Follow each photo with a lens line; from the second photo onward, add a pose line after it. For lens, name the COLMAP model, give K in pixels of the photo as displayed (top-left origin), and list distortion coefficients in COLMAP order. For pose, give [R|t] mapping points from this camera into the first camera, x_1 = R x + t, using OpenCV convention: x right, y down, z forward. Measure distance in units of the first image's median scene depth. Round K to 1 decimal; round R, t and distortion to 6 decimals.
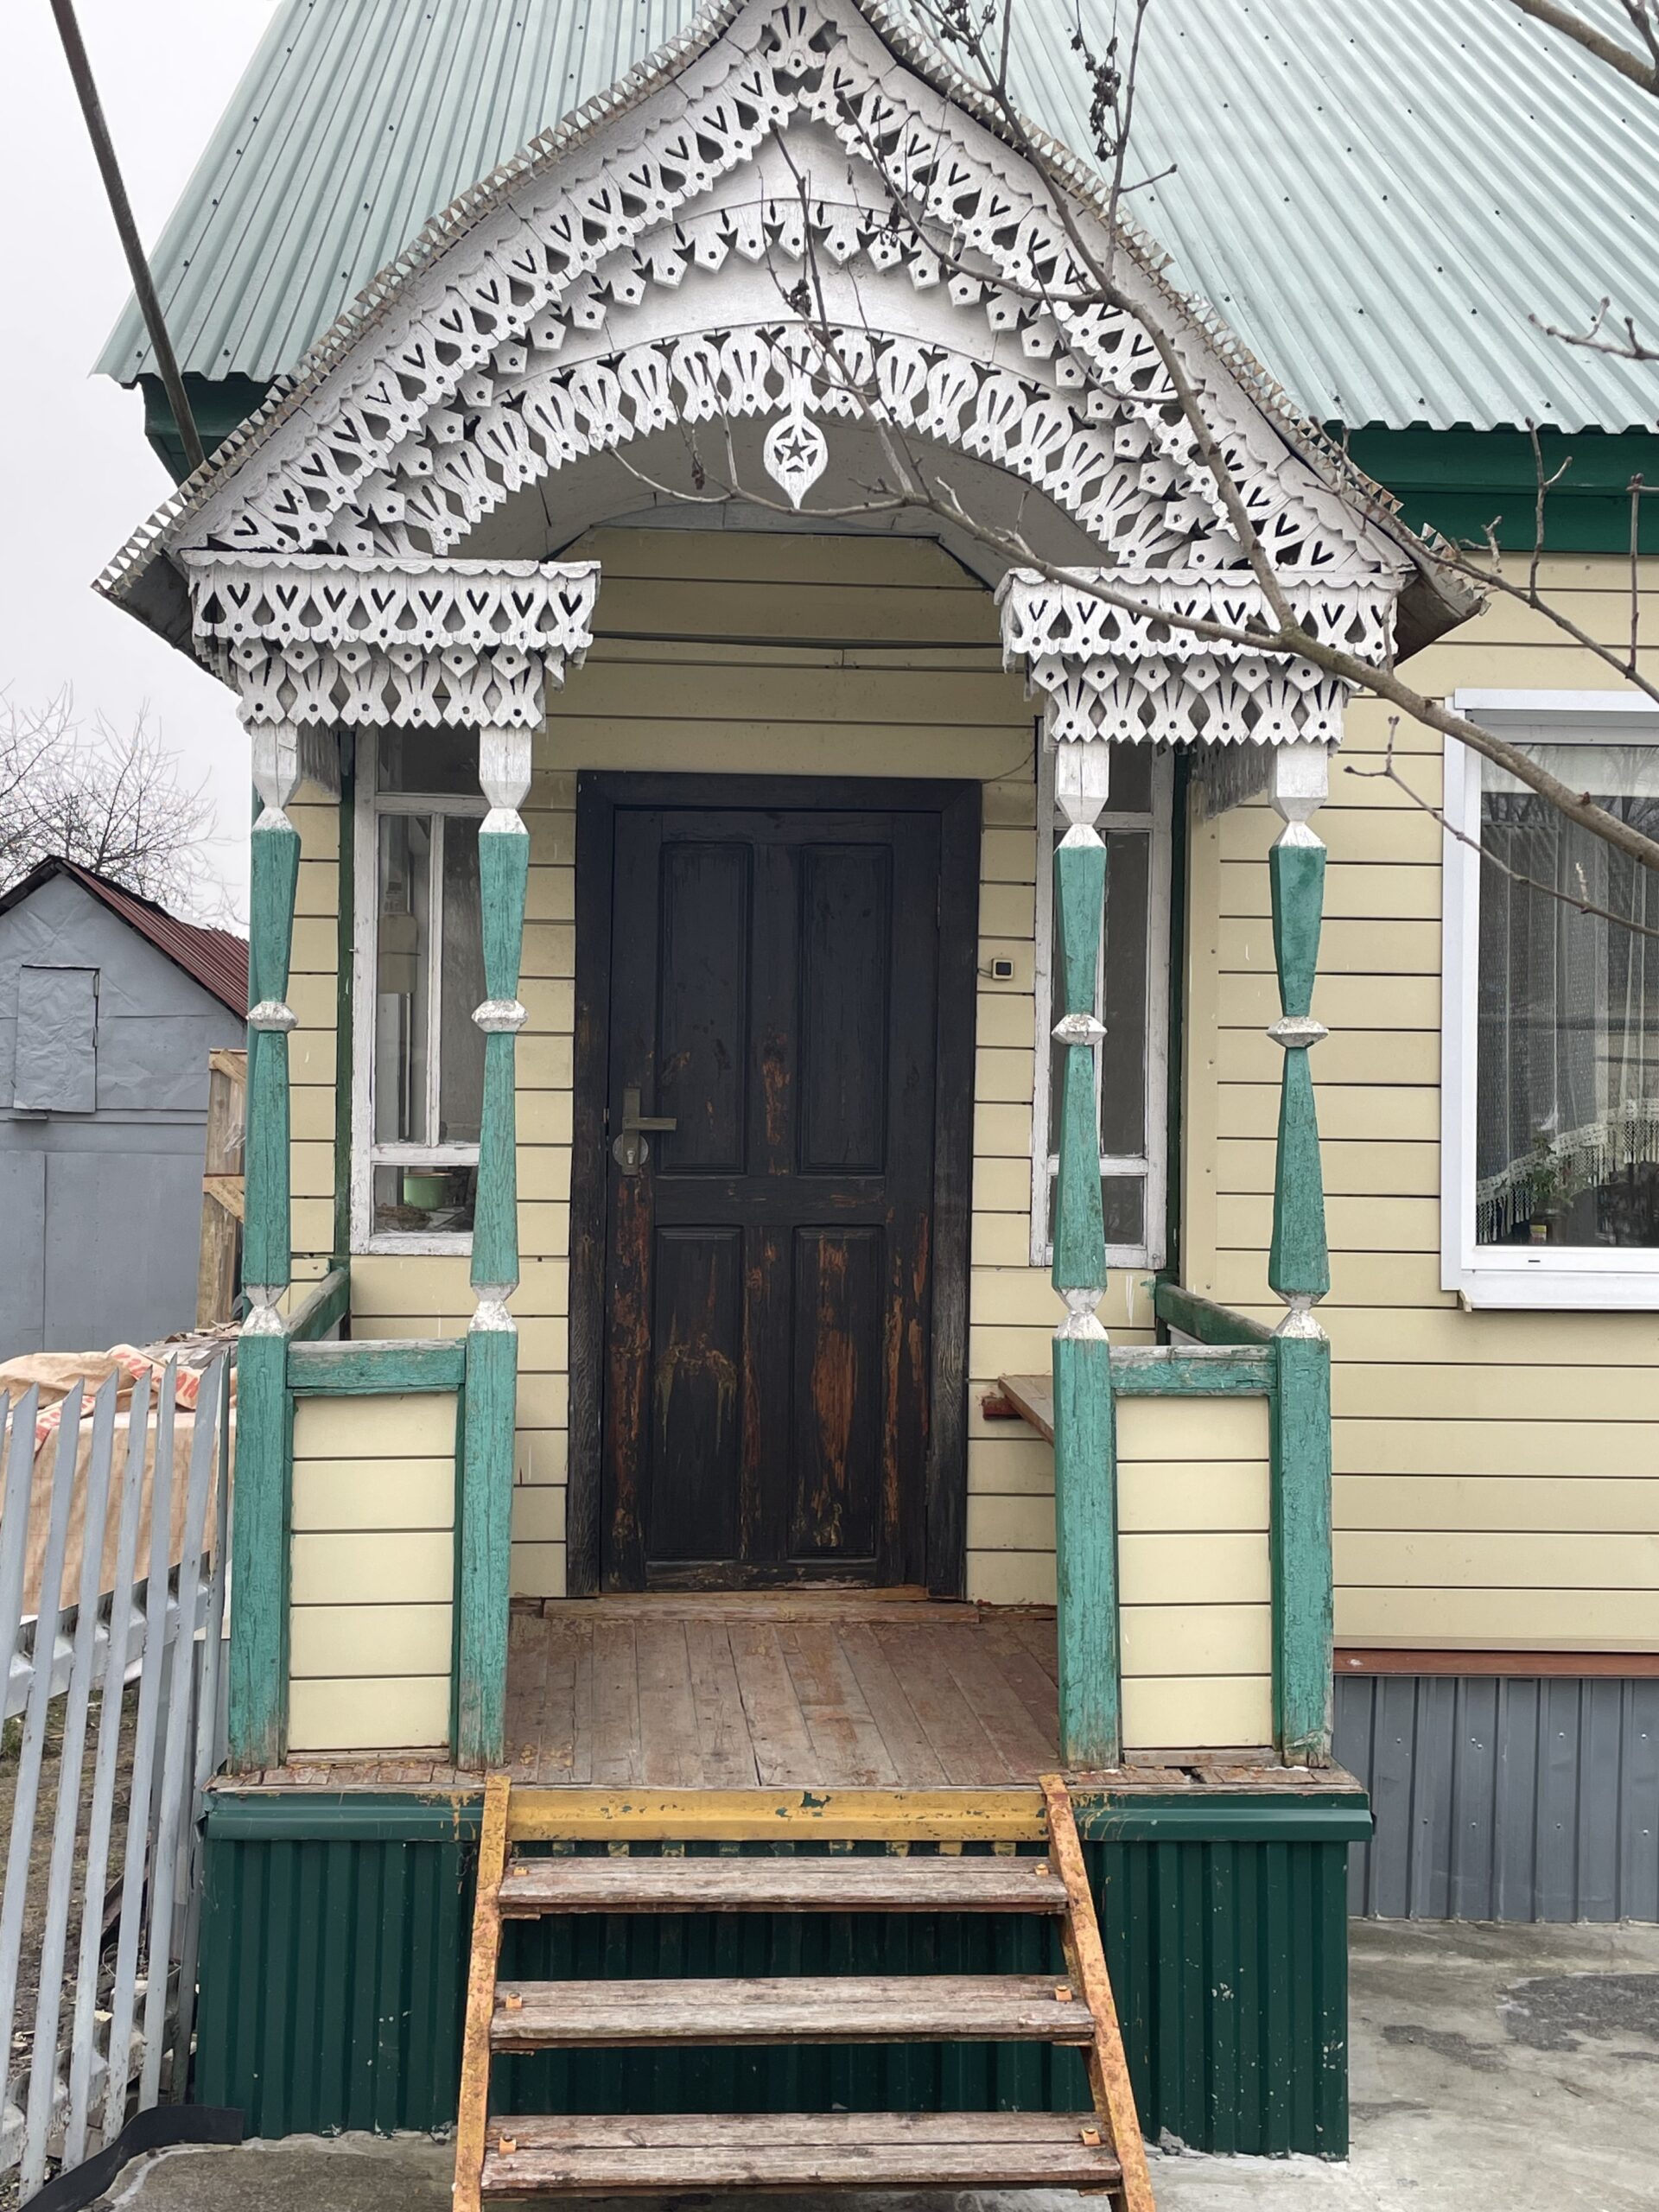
lens RADIAL K [[2578.9, 0, 829.8], [0, 2578.9, 1100.1], [0, 0, 1]] dist [0.067265, 0.000000]
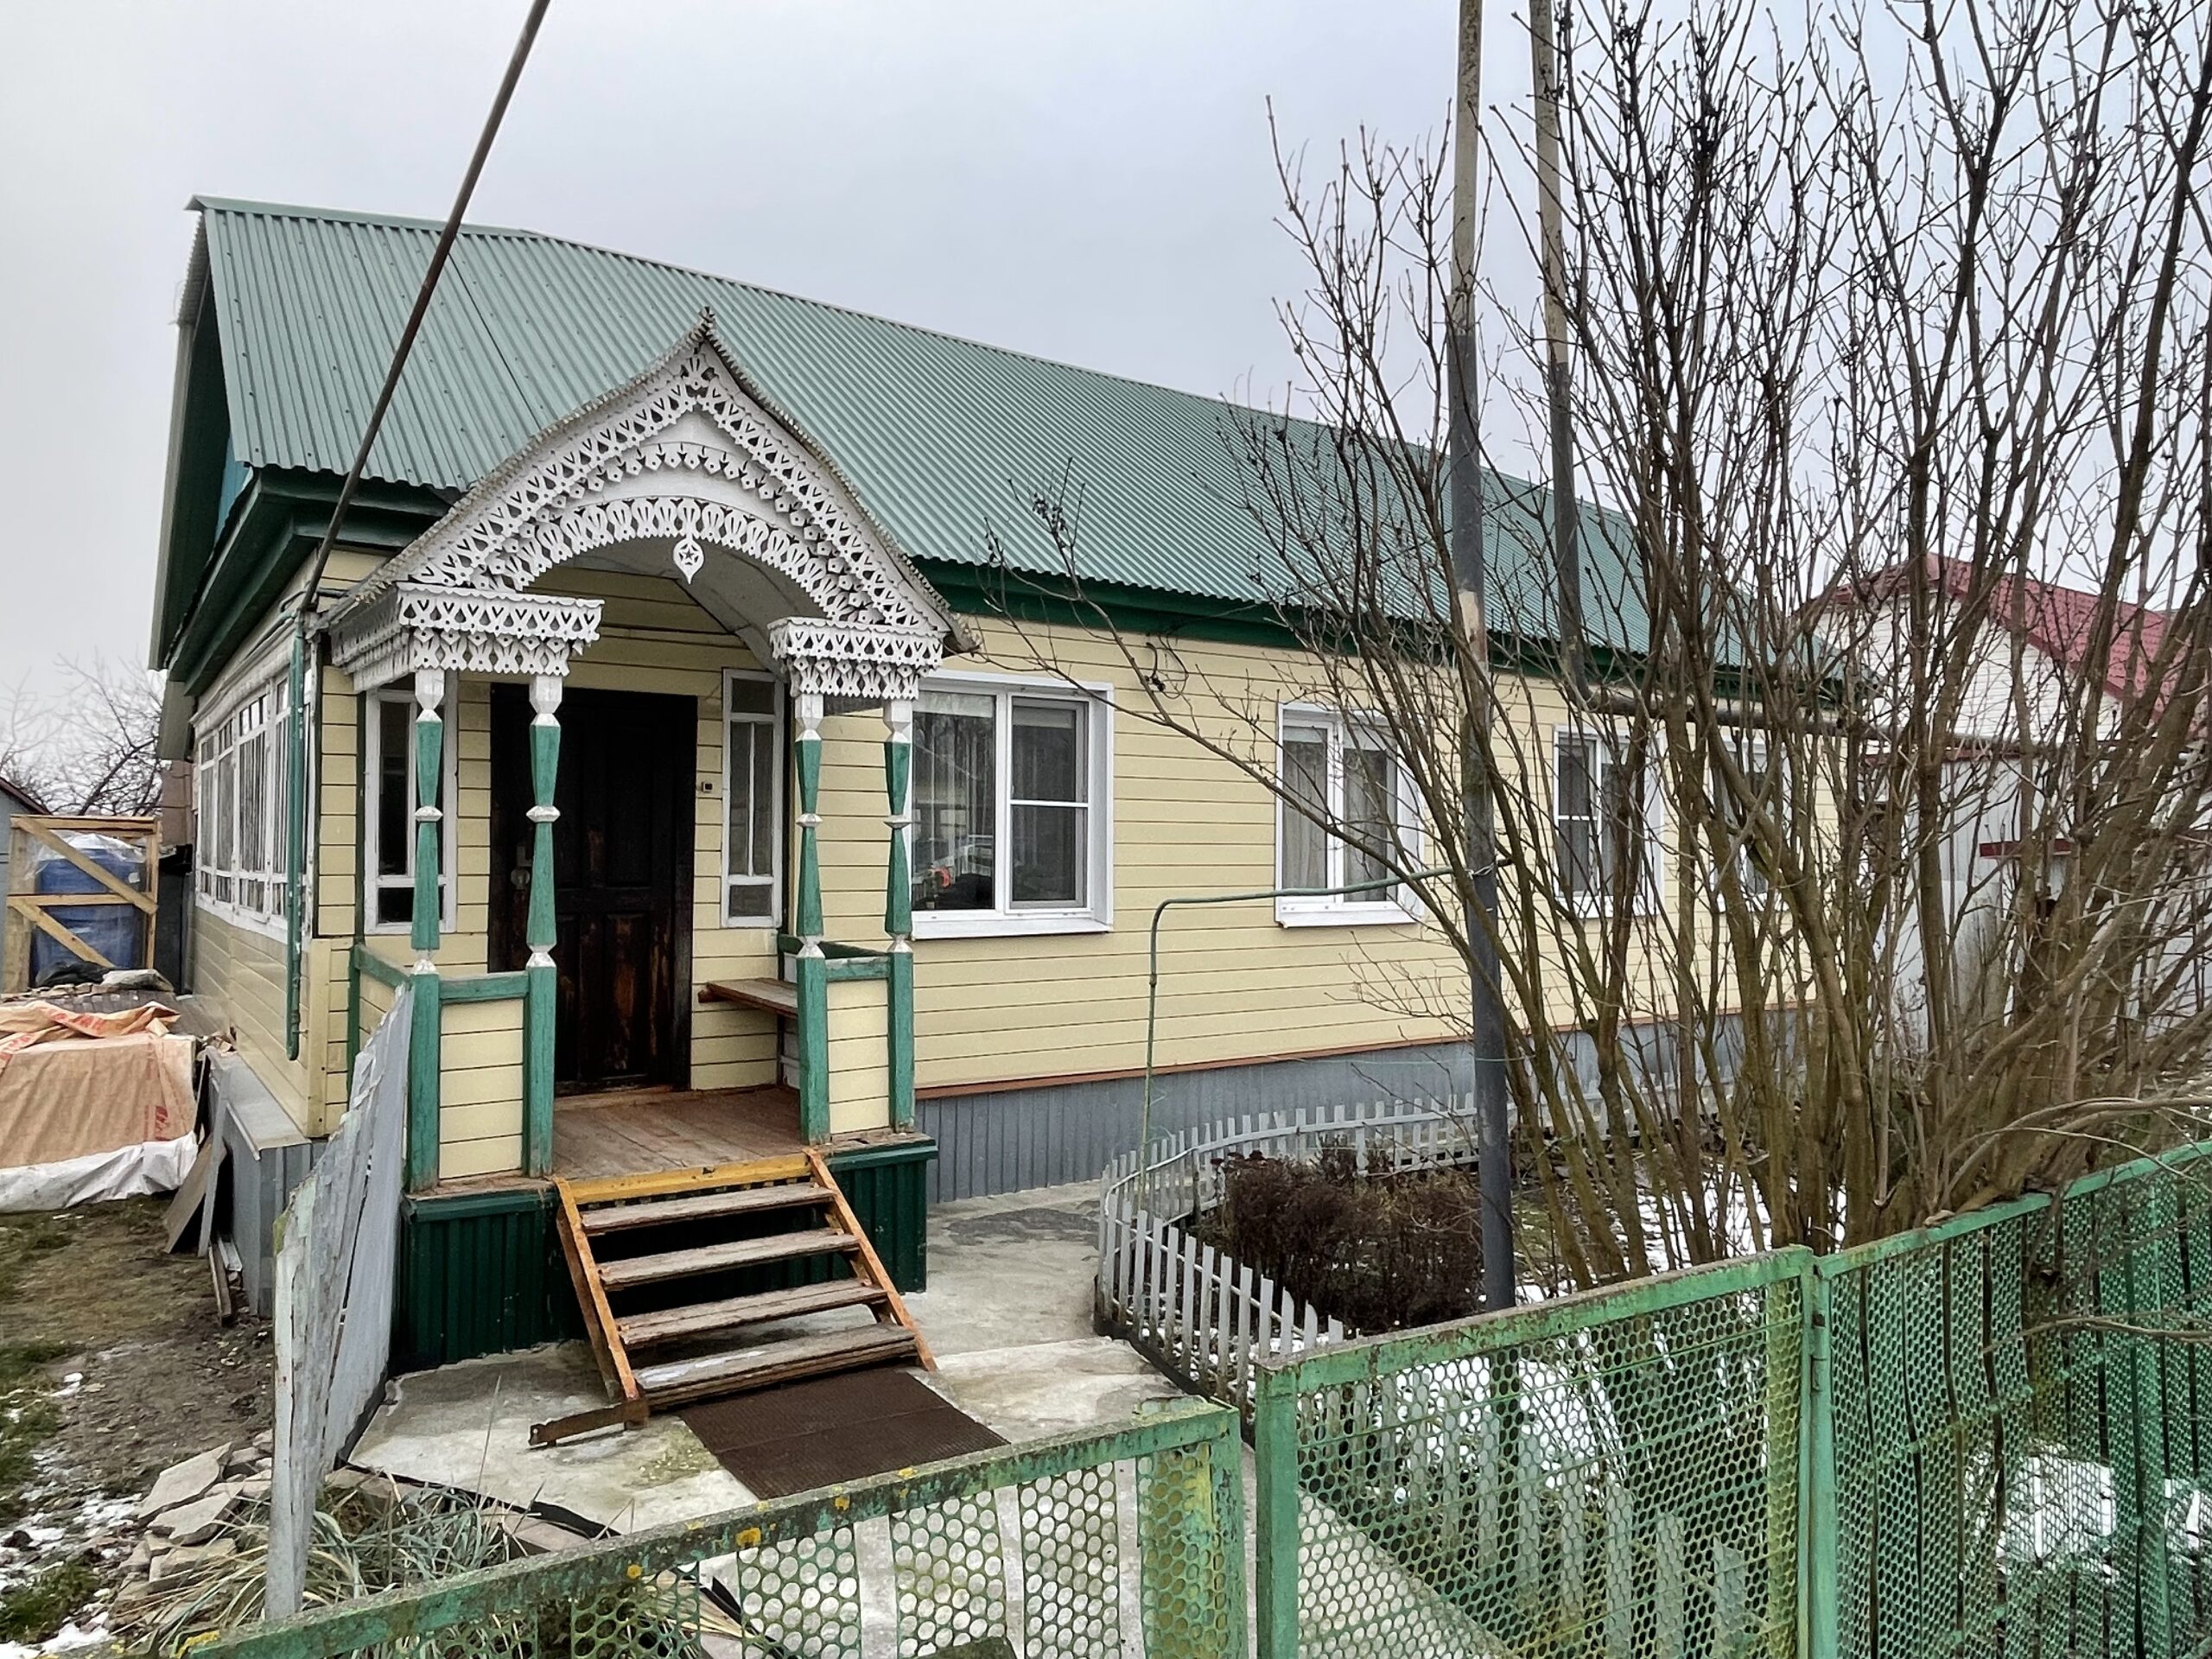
lens RADIAL K [[1420.9, 0, 1105.7], [0, 1420.9, 841.2], [0, 0, 1]] dist [0.000133, 0.000390]
pose [[0.859843, -0.006418, 0.510518, -0.326585], [0.004774, 0.999978, 0.004532, -0.013985], [-0.510536, -0.001460, 0.859855, -0.209876]]
